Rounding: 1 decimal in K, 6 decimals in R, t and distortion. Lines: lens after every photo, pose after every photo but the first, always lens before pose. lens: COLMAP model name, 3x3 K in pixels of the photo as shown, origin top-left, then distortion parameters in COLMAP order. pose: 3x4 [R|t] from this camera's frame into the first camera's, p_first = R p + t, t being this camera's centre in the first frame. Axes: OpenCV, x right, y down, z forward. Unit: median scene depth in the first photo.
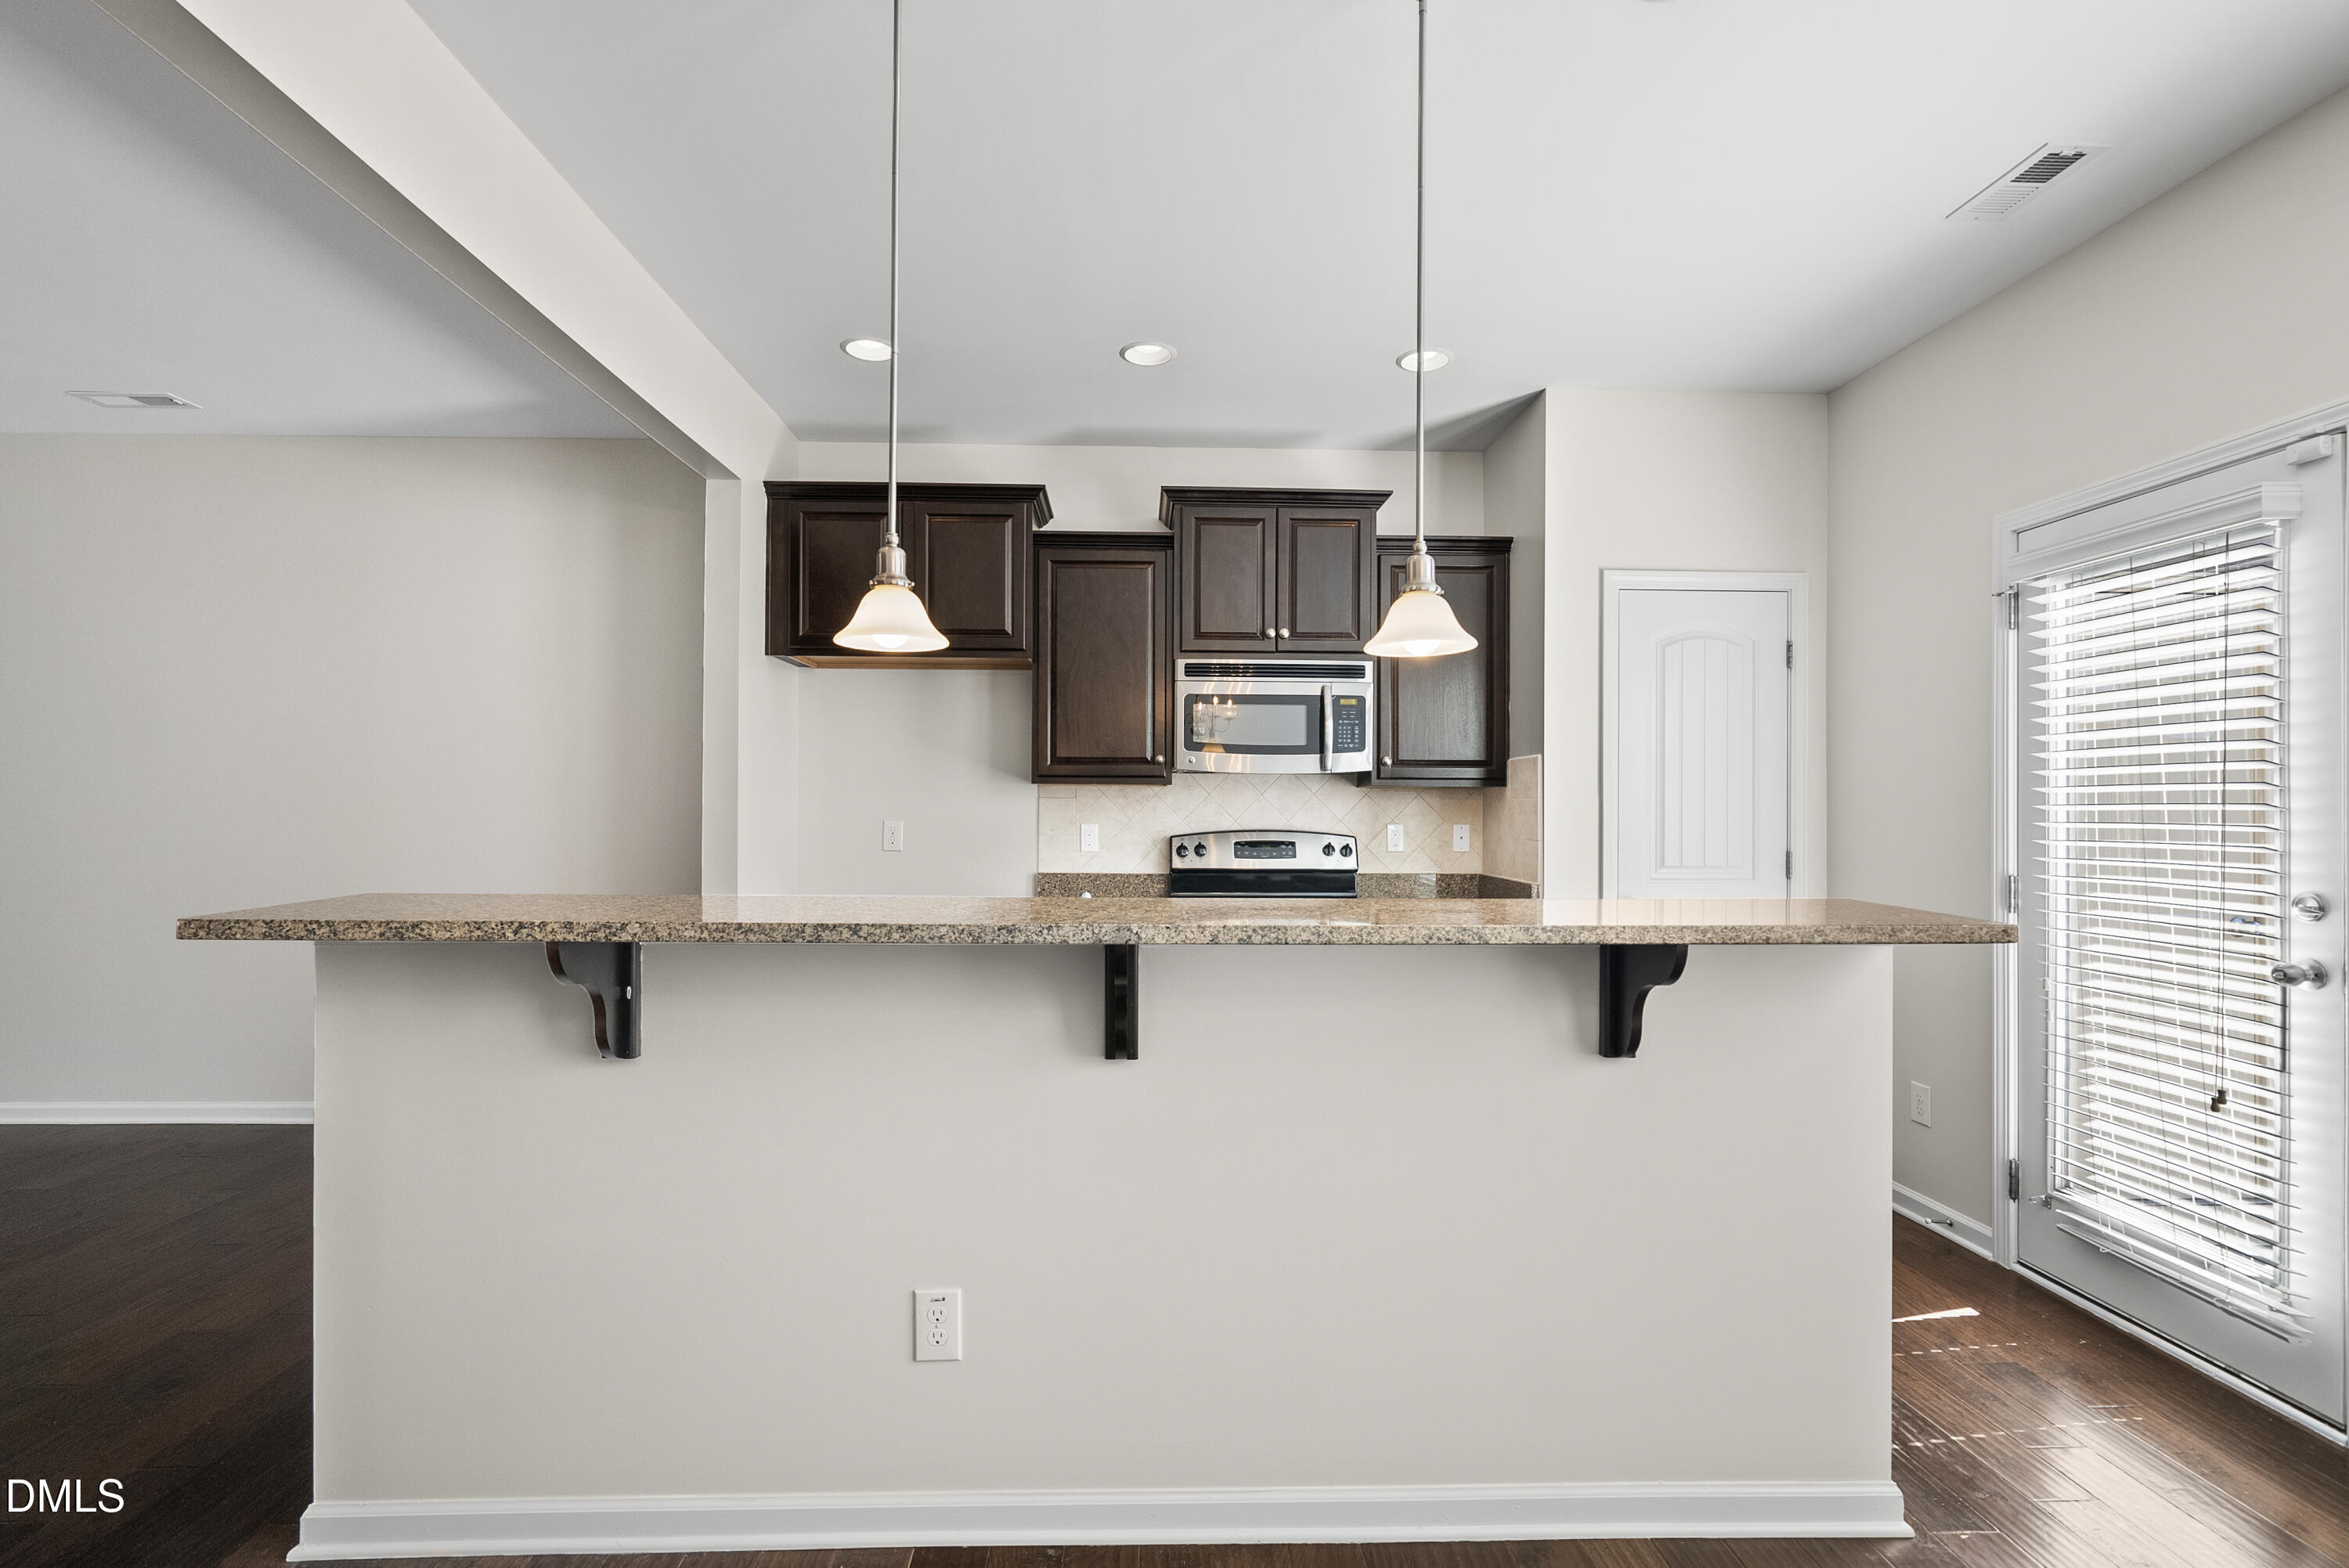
lens RADIAL K [[1061.7, 0, 1160.4], [0, 1061.7, 803.6], [0, 0, 1]] dist [-0.002834, 0.002161]
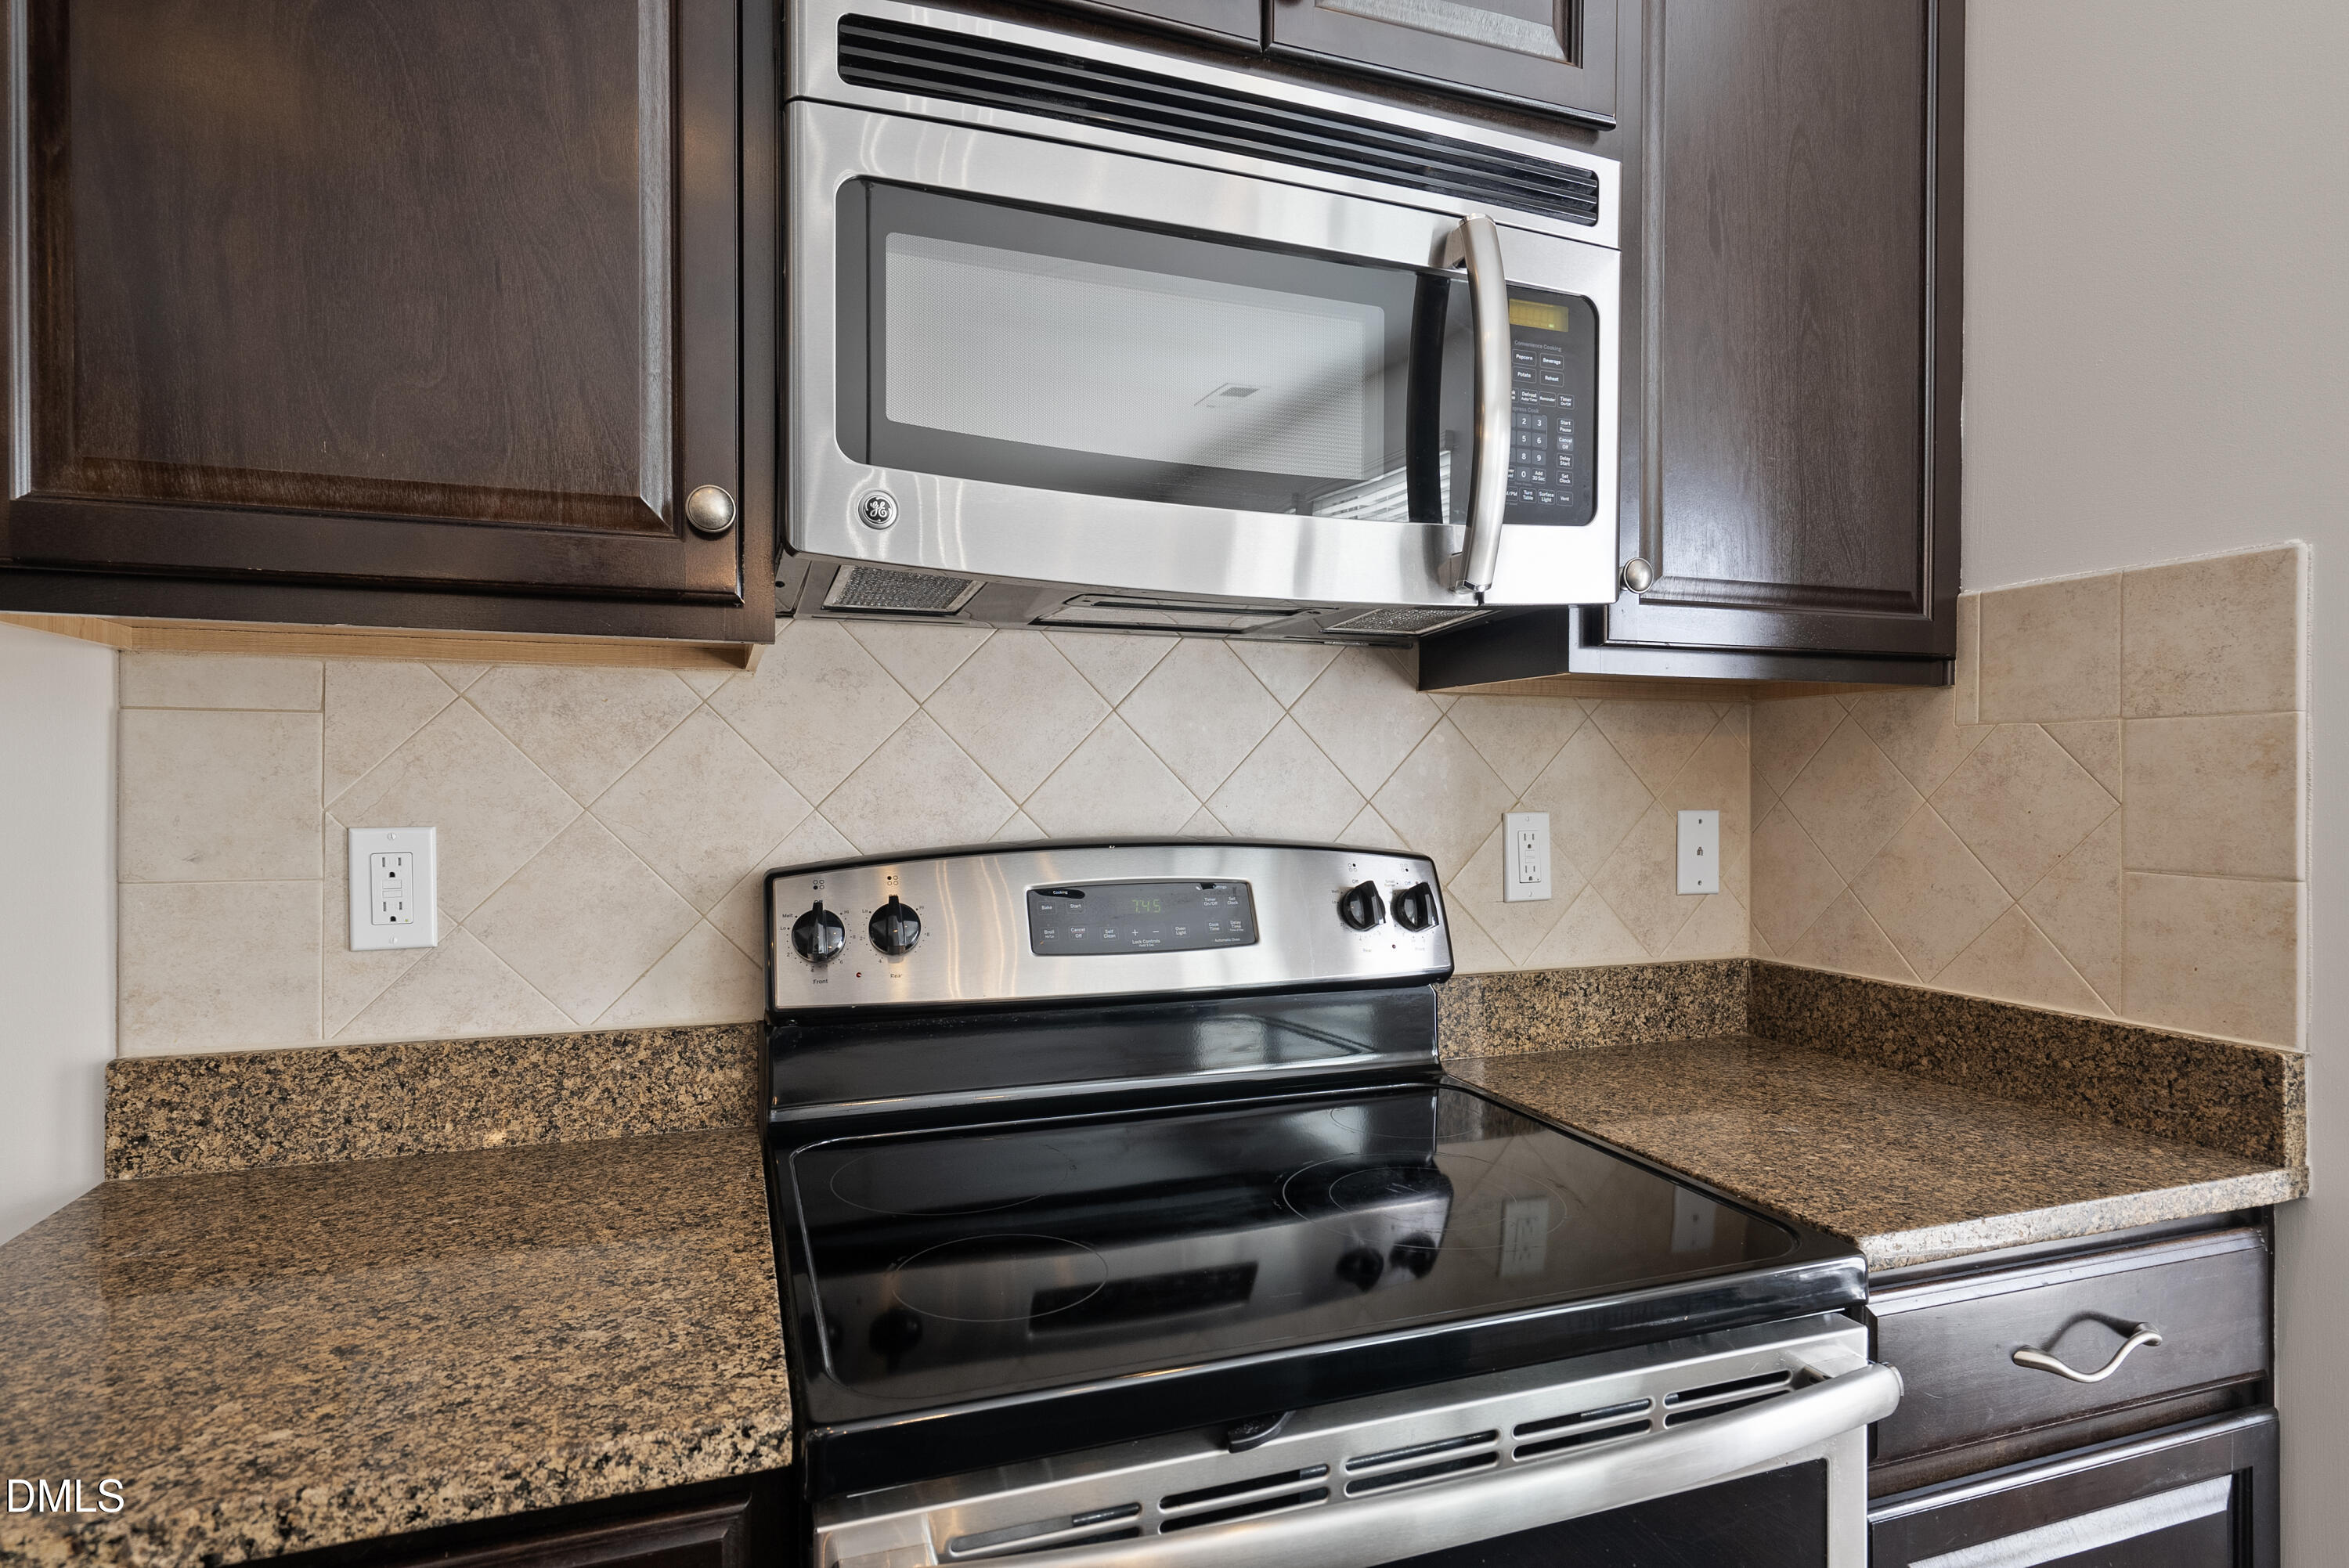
lens RADIAL K [[1239.4, 0, 1176.3], [0, 1239.4, 788.3], [0, 0, 1]] dist [0.003456, 0.000837]
pose [[0.944526, -0.006520, 0.328372, 0.005140], [0.002717, 0.999924, 0.012039, 0.008508], [-0.328425, -0.010479, 0.944472, 0.745021]]
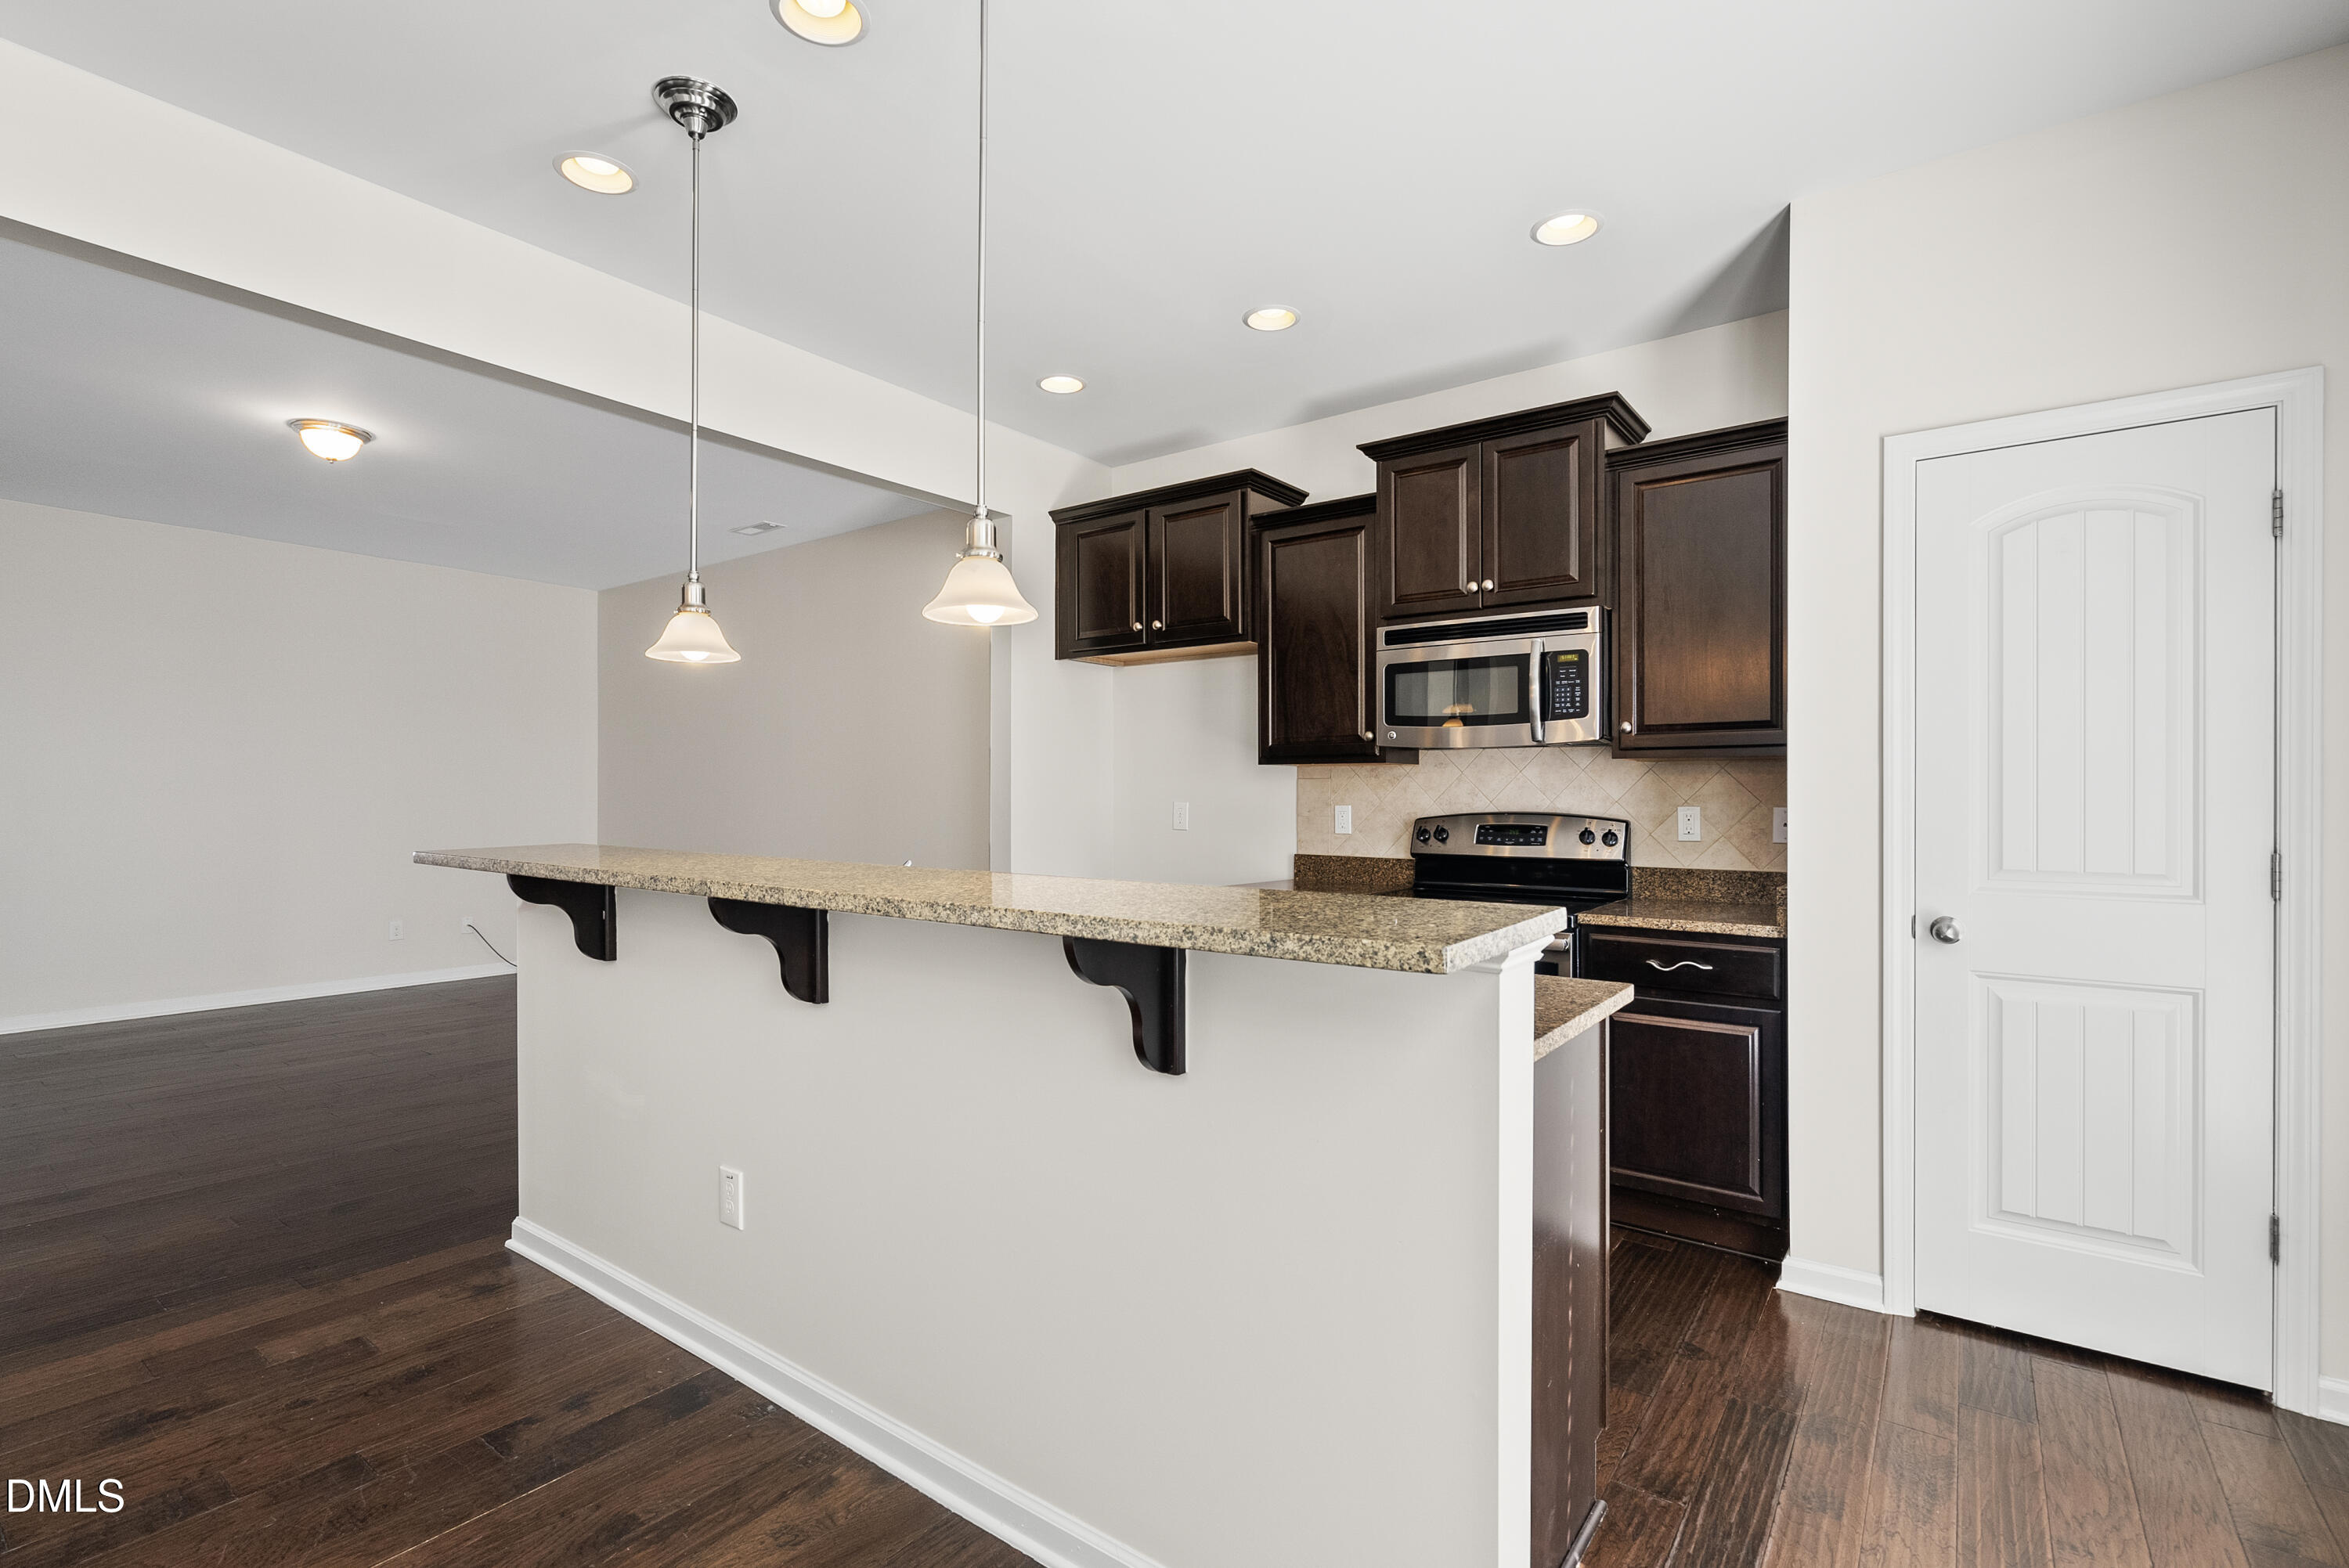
lens RADIAL K [[1061.7, 0, 1162.7], [0, 1061.7, 796.1], [0, 0, 1]] dist [-0.002834, 0.002161]
pose [[0.784189, -0.003478, -0.620512, 0.435476], [0.007063, 0.999970, 0.003322, 0.007018], [0.620481, -0.006987, 0.784190, 0.150456]]
